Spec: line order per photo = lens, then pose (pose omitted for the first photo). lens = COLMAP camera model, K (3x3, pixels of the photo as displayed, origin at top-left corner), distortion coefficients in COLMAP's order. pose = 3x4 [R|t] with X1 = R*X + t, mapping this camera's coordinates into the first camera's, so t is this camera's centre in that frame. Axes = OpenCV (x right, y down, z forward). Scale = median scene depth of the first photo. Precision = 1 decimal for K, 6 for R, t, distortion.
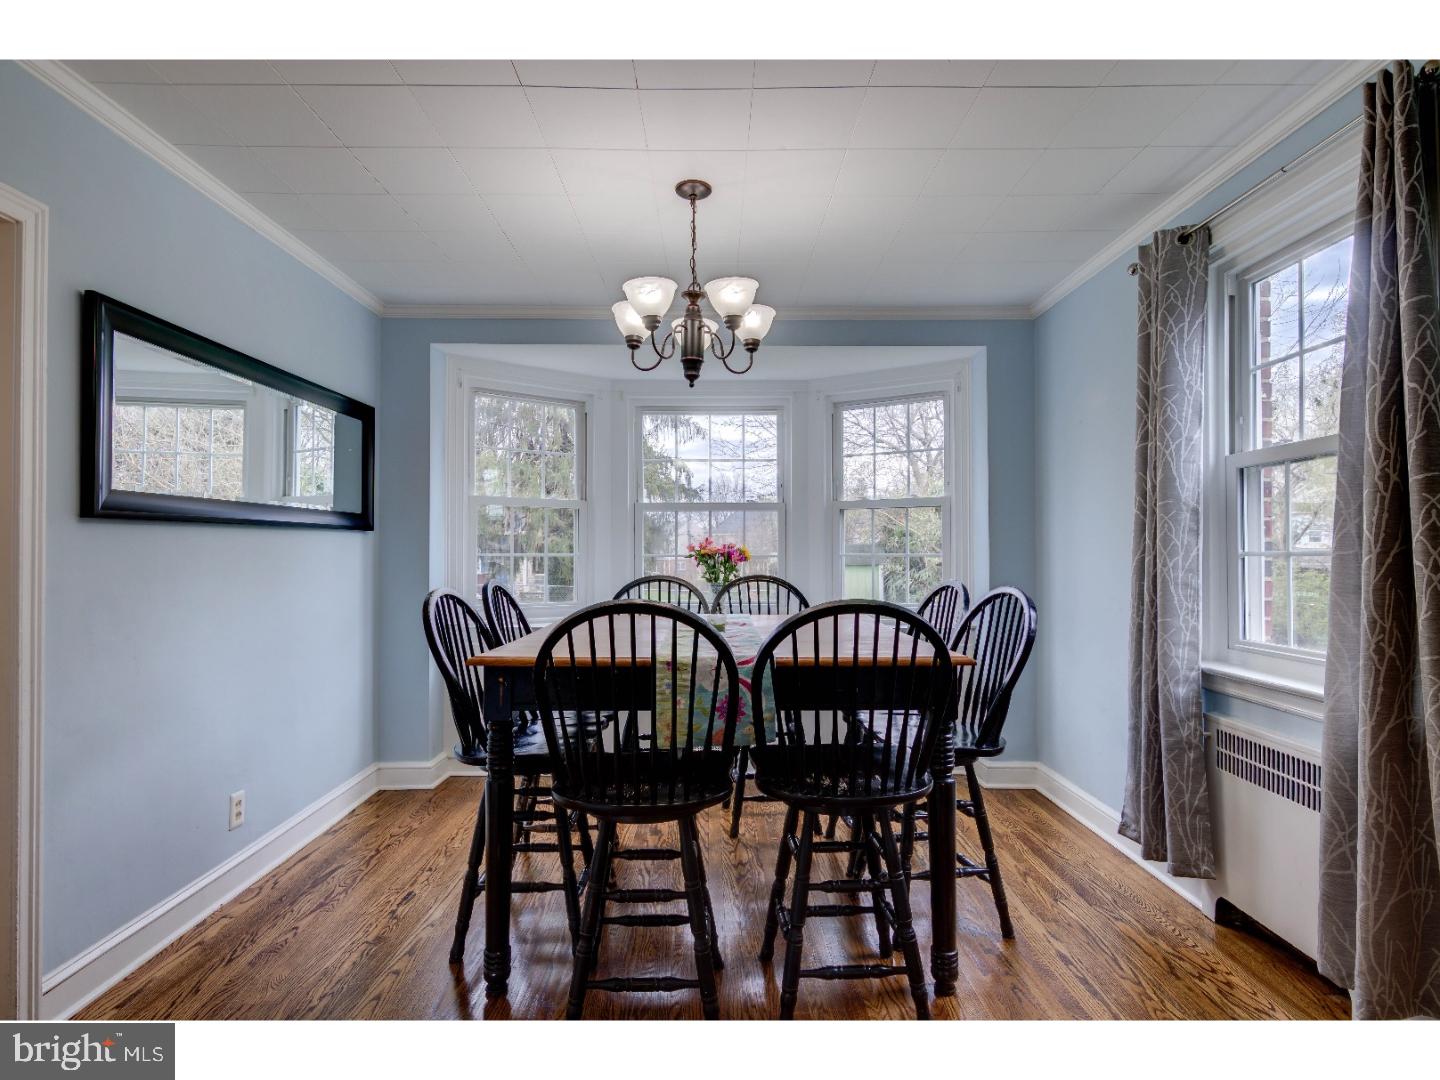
lens RADIAL K [[749.7, 0, 719.5], [0, 749.7, 546.2], [0, 0, 1]] dist [0.014311, -0.011689]
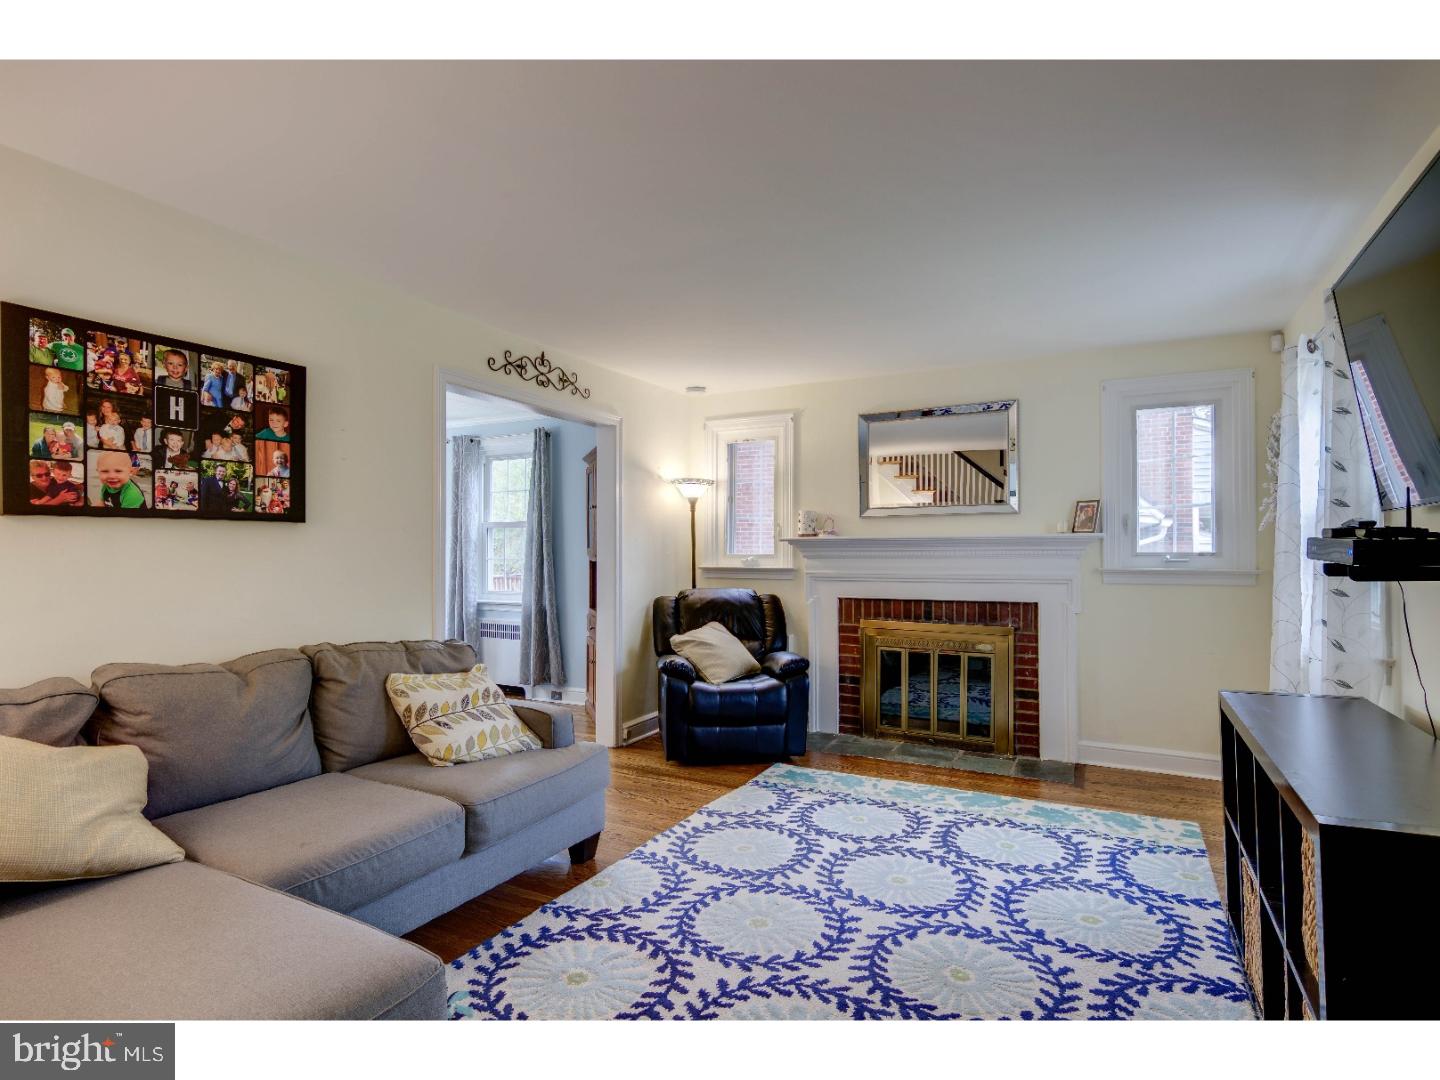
lens RADIAL K [[749.7, 0, 719.5], [0, 749.7, 546.2], [0, 0, 1]] dist [0.014311, -0.011689]
pose [[0.468033, 0.009161, 0.883663, -1.337619], [-0.008975, 0.999944, -0.005613, -0.029481], [-0.883665, -0.005304, 0.468089, -1.035392]]
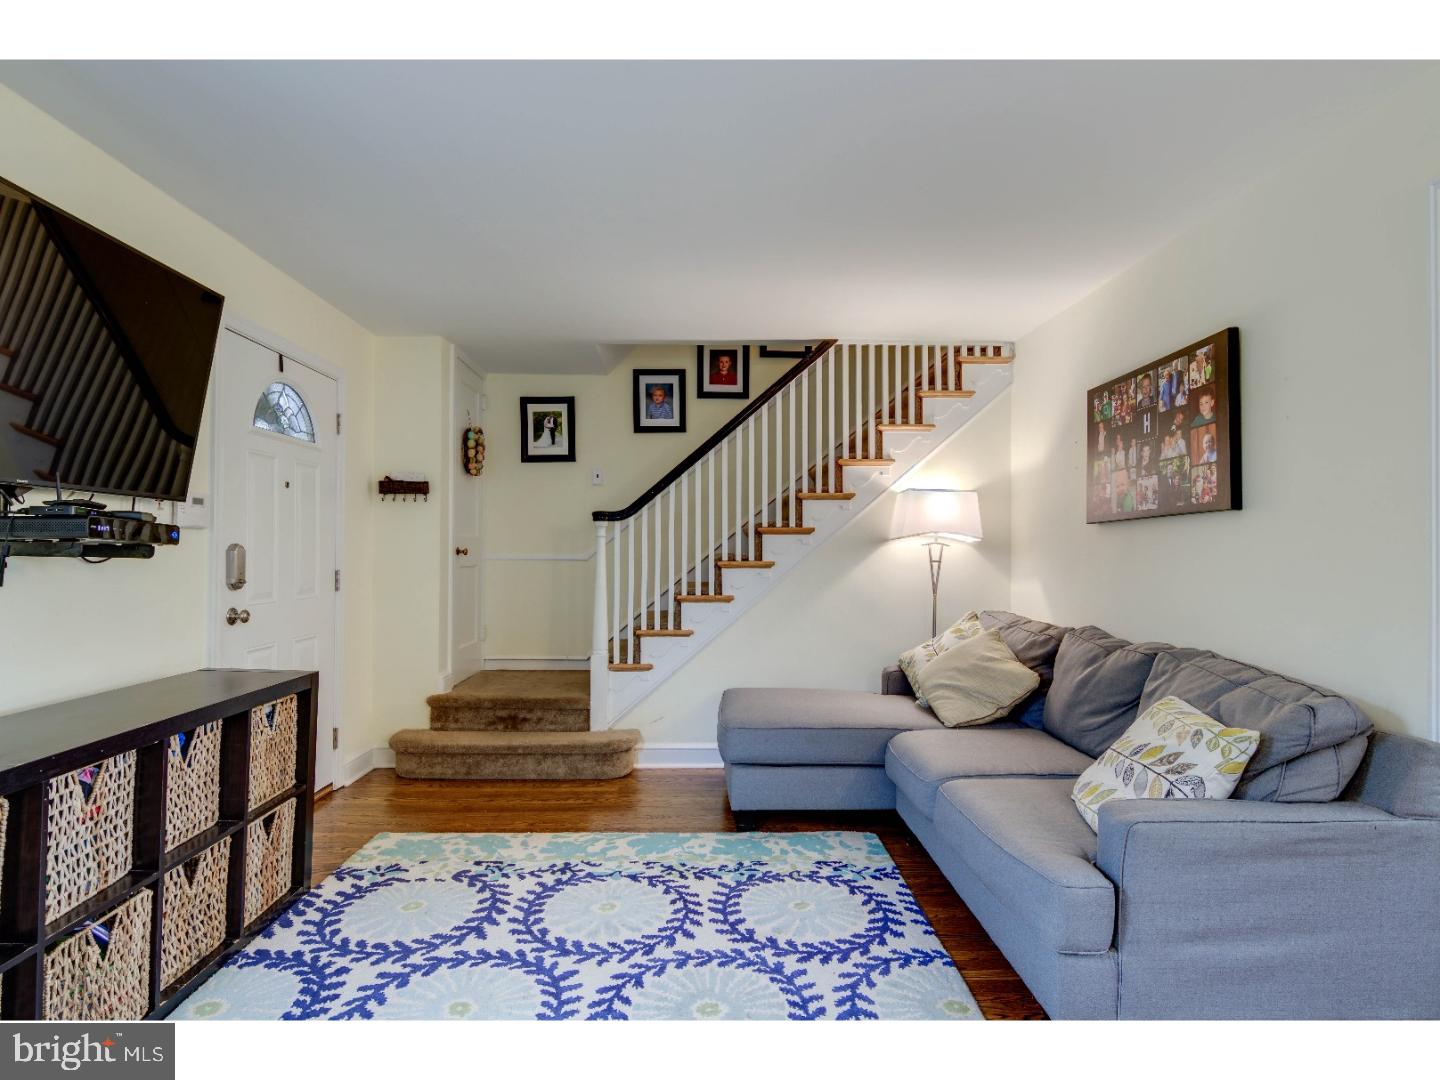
lens RADIAL K [[749.7, 0, 719.5], [0, 749.7, 546.2], [0, 0, 1]] dist [0.014311, -0.011689]
pose [[0.018950, -0.009358, -0.999777, 0.416616], [0.002670, 0.999953, -0.009309, -0.010317], [0.999817, -0.002493, 0.018974, -0.606260]]
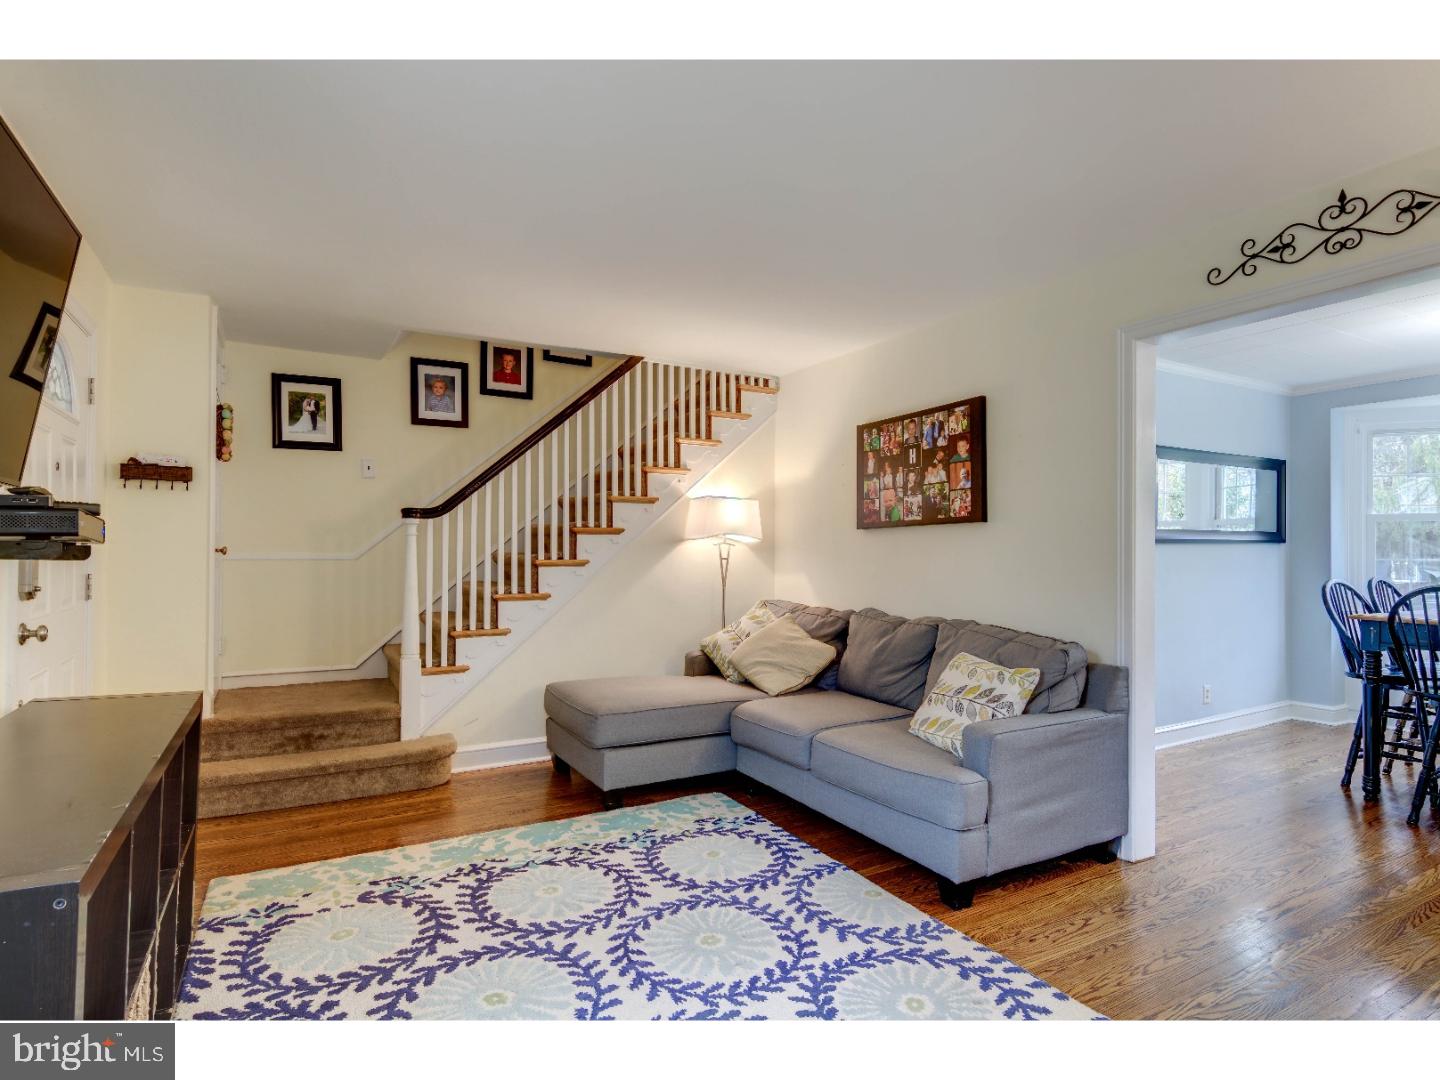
lens RADIAL K [[749.7, 0, 719.5], [0, 749.7, 546.2], [0, 0, 1]] dist [0.014311, -0.011689]
pose [[0.487465, -0.005635, -0.873124, 0.442529], [0.002560, 0.999984, -0.005025, -0.014095], [0.873139, 0.000214, 0.487472, -1.058262]]
